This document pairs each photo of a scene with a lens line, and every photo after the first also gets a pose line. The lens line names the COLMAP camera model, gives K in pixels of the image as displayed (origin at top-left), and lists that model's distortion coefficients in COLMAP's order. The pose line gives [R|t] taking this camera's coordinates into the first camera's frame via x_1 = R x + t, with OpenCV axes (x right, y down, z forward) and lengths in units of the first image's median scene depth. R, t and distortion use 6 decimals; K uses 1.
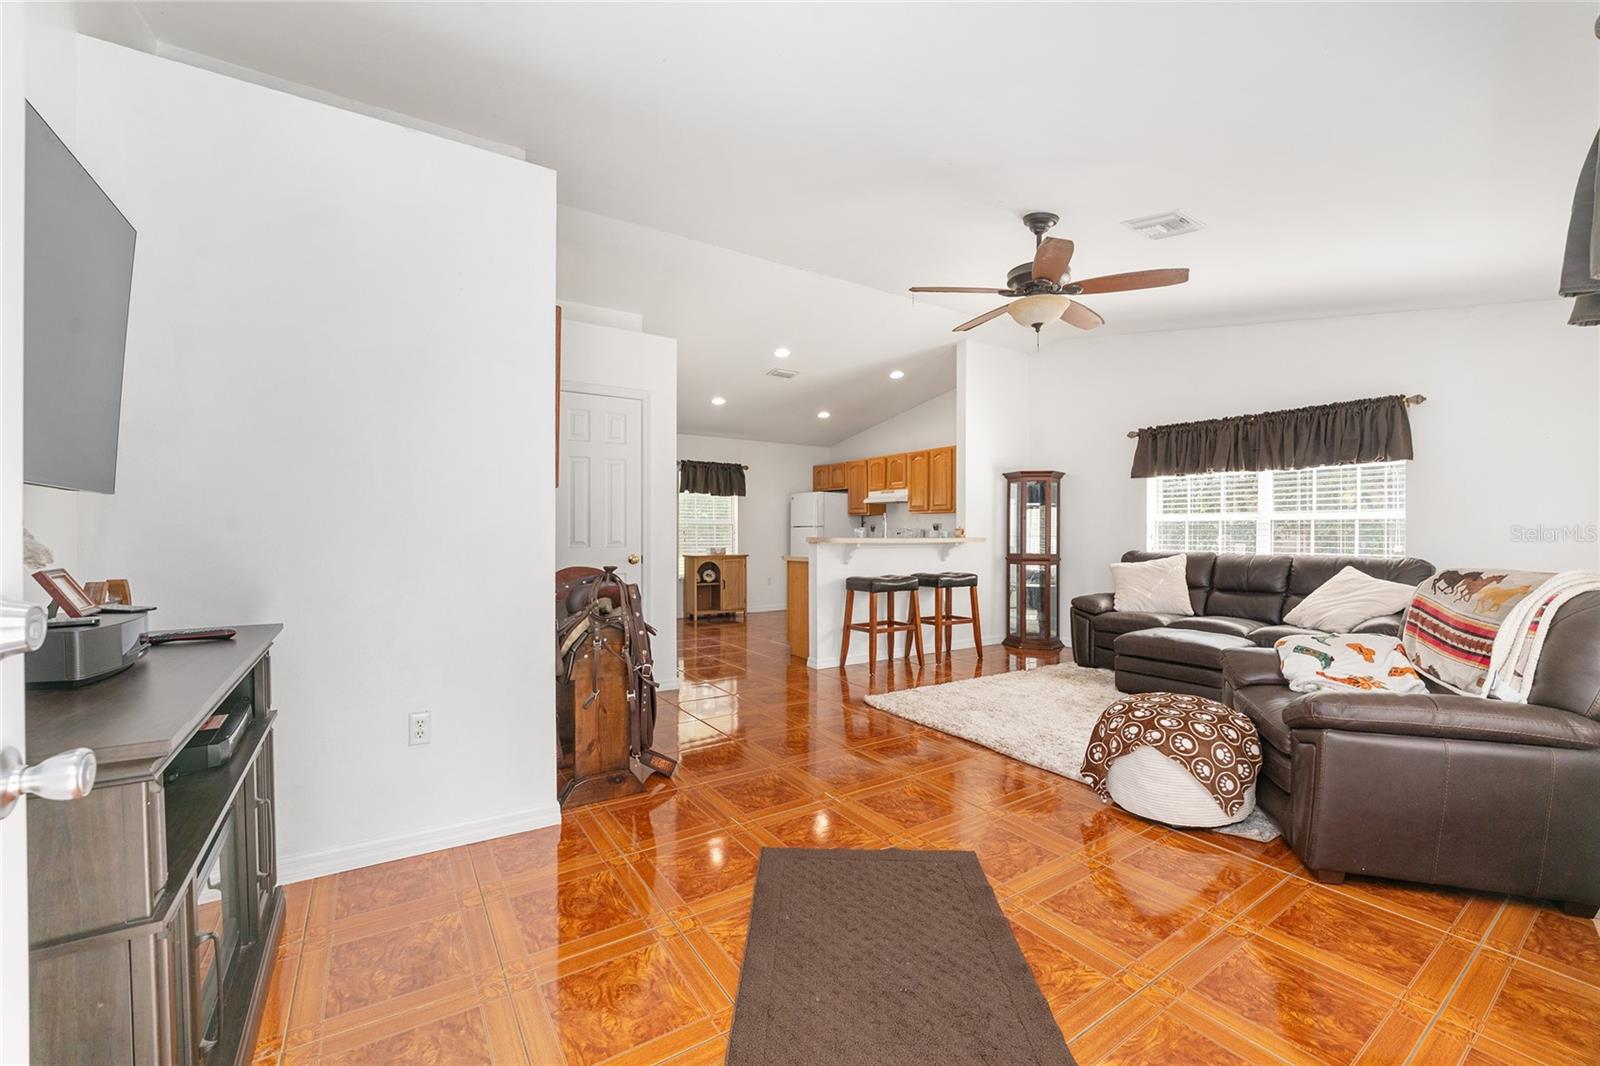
lens RADIAL K [[641.3, 0, 807.5], [0, 641.3, 538.3], [0, 0, 1]] dist [-0.020363, 0.000148]
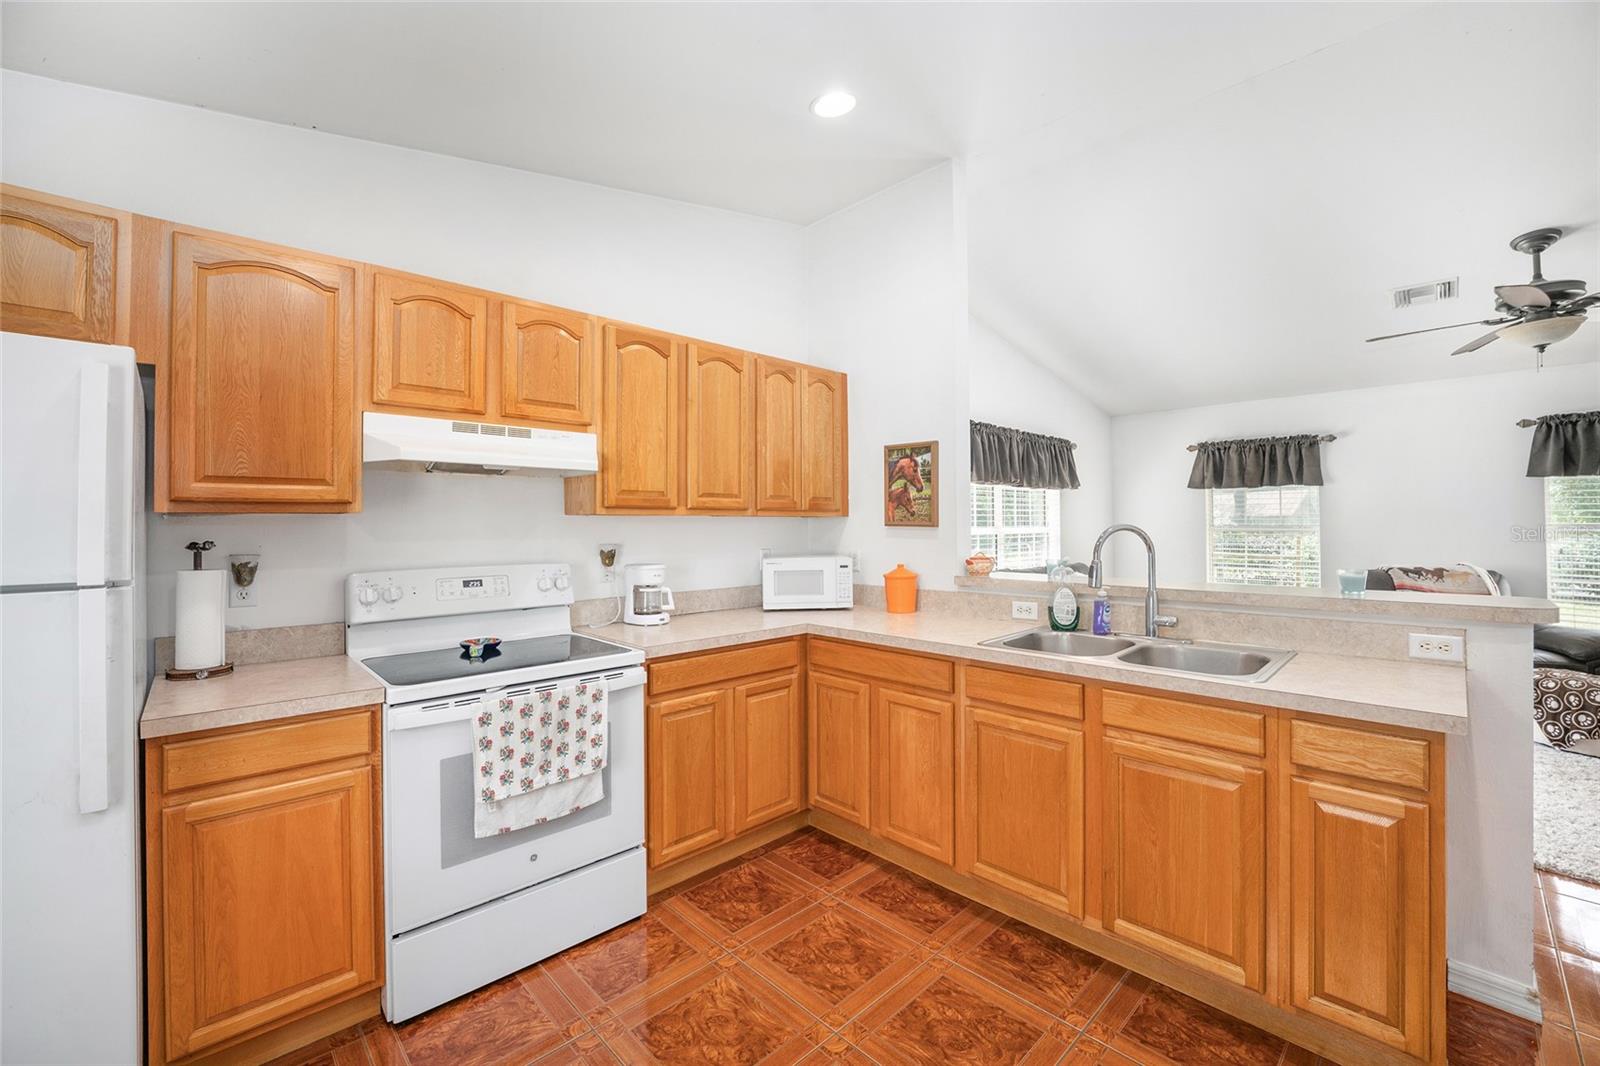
lens RADIAL K [[645.8, 0, 796.0], [0, 645.8, 521.7], [0, 0, 1]] dist [-0.019672, 0.000310]
pose [[-0.165813, 0.005574, 0.986141, -0.252491], [0.016096, 0.999866, -0.002945, -0.050836], [-0.986026, 0.015385, -0.165881, 1.483409]]
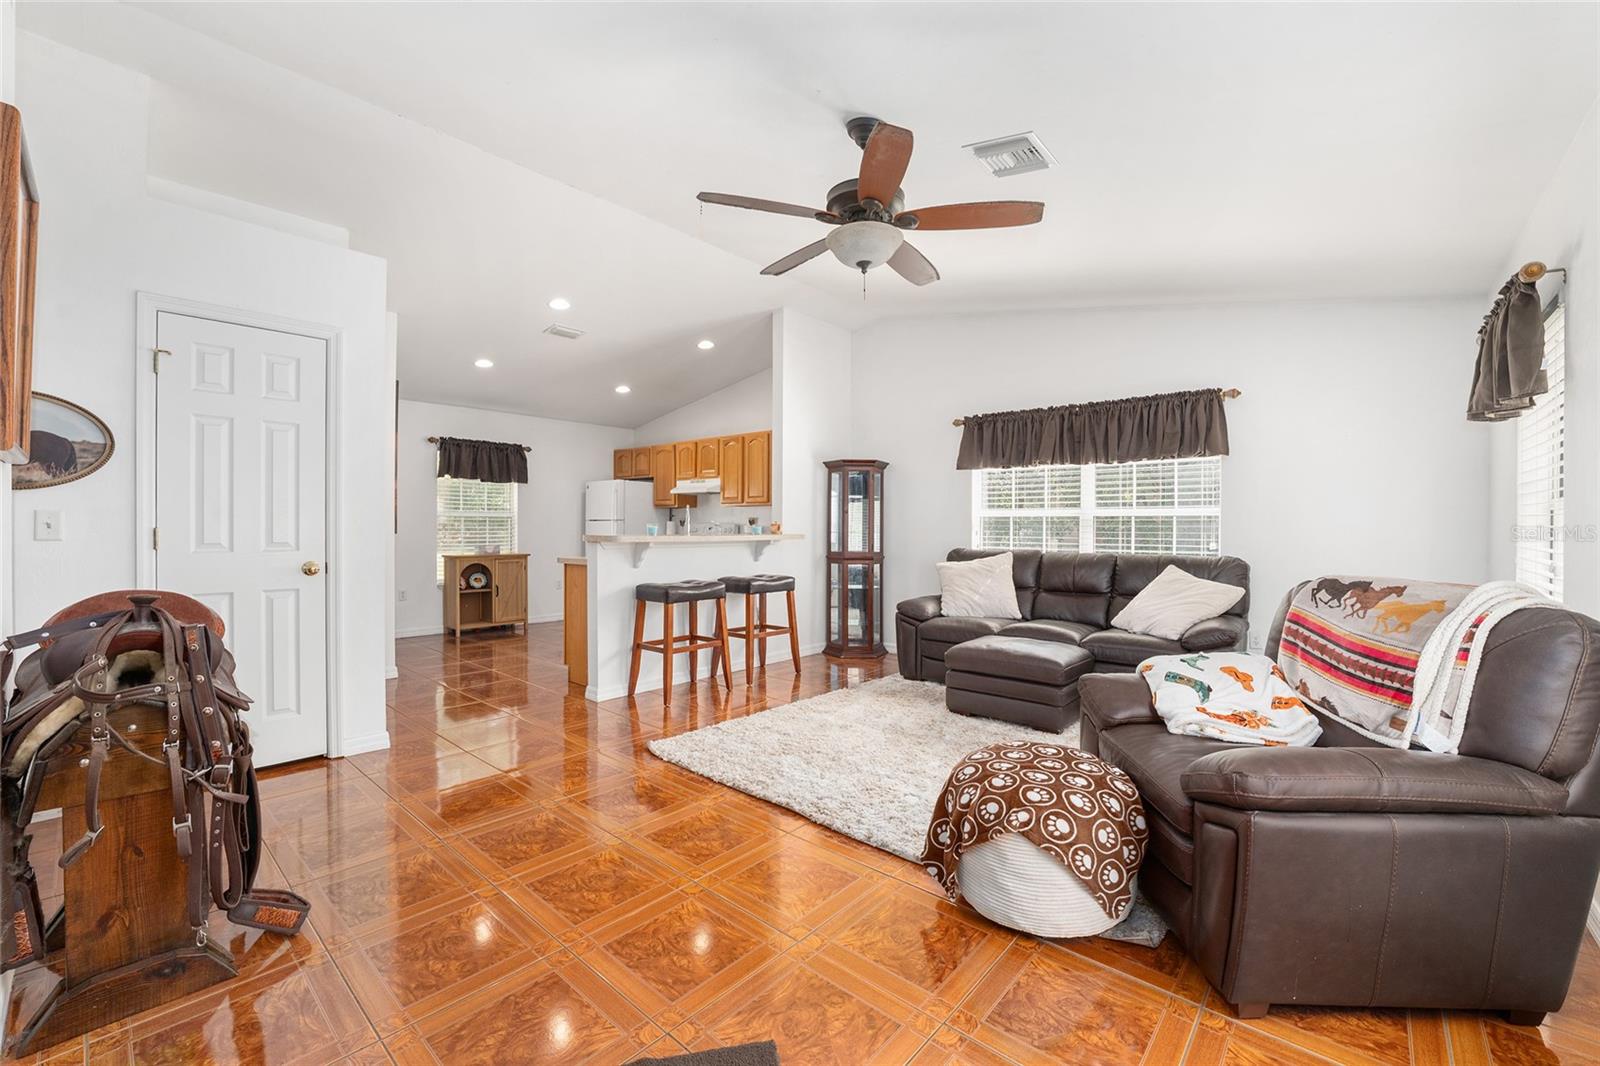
lens RADIAL K [[648.9, 0, 801.3], [0, 648.9, 534.6], [0, 0, 1]] dist [-0.024718, -0.000503]
pose [[0.966714, -0.001644, 0.255853, 0.056427], [0.000380, 0.999987, 0.004989, -0.006040], [-0.255858, -0.004726, 0.966703, 0.170481]]
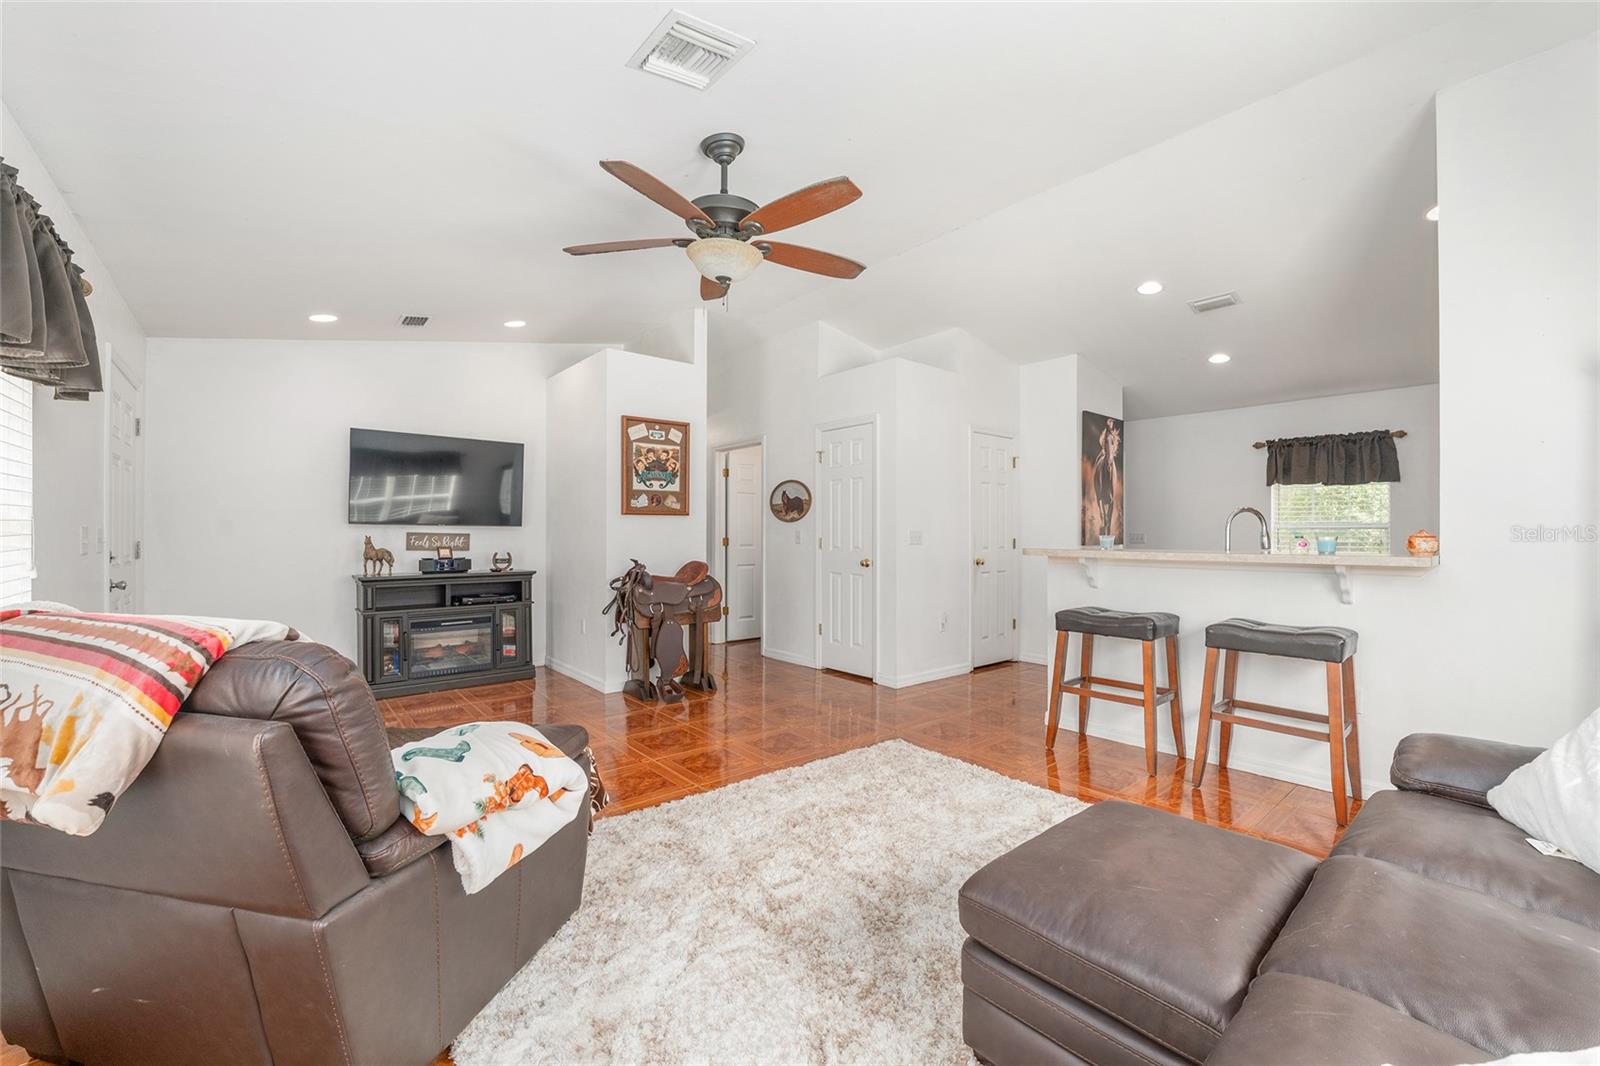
lens RADIAL K [[654.5, 0, 804.5], [0, 654.5, 531.0], [0, 0, 1]] dist [-0.022772, 0.000018]
pose [[0.112415, -0.008646, -0.993624, 0.765522], [-0.013455, 0.999857, -0.010223, -0.009455], [0.993570, 0.014518, 0.112283, 0.654886]]
